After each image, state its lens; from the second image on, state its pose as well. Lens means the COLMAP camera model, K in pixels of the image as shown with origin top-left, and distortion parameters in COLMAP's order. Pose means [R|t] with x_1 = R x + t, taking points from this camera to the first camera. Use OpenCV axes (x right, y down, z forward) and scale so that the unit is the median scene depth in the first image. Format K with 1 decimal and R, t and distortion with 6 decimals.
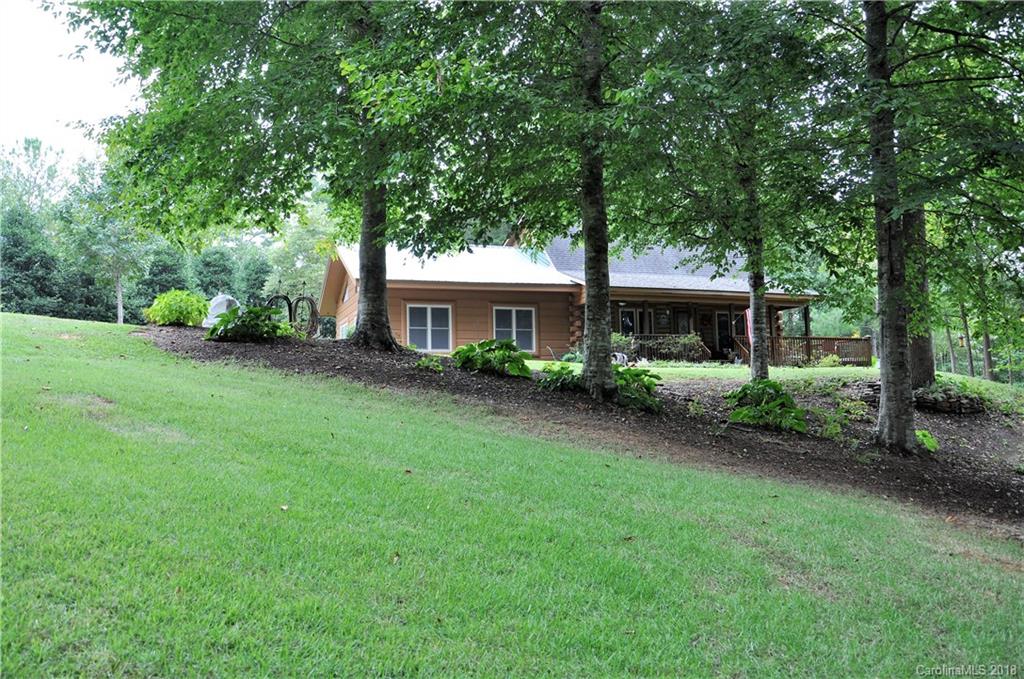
lens RADIAL K [[802.8, 0, 517.1], [0, 802.8, 337.3], [0, 0, 1]] dist [-0.106589, 0.036136]
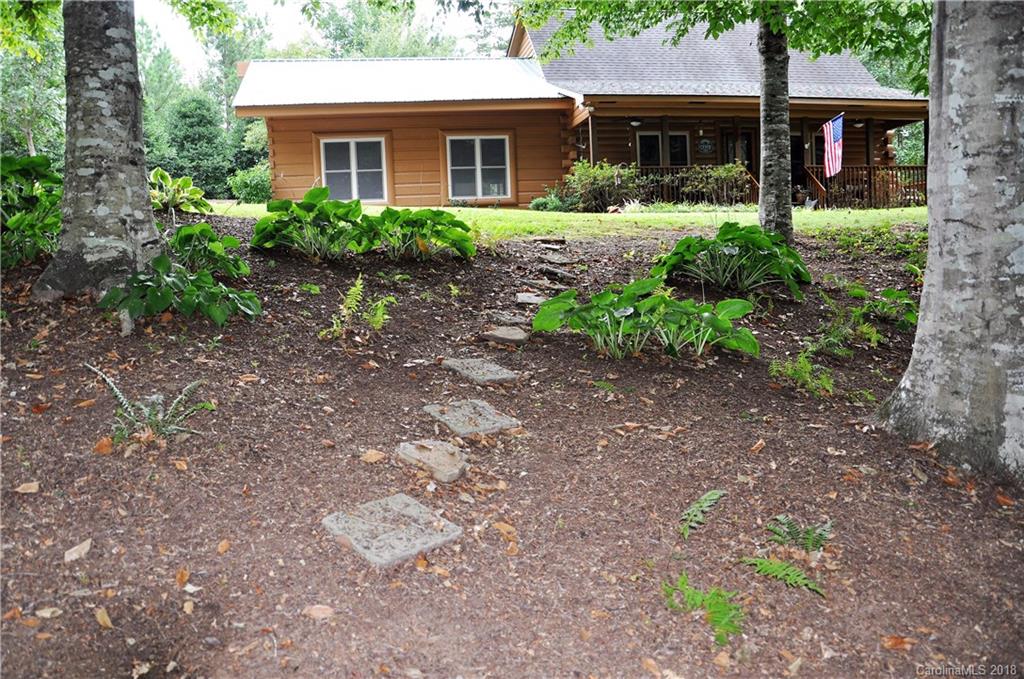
lens RADIAL K [[802.8, 0, 505.0], [0, 802.8, 344.5], [0, 0, 1]] dist [-0.106589, 0.036136]
pose [[0.981602, -0.005179, -0.190868, 0.160548], [0.040091, 0.982938, 0.179513, 0.019297], [0.186682, -0.183862, 0.965062, 0.302334]]
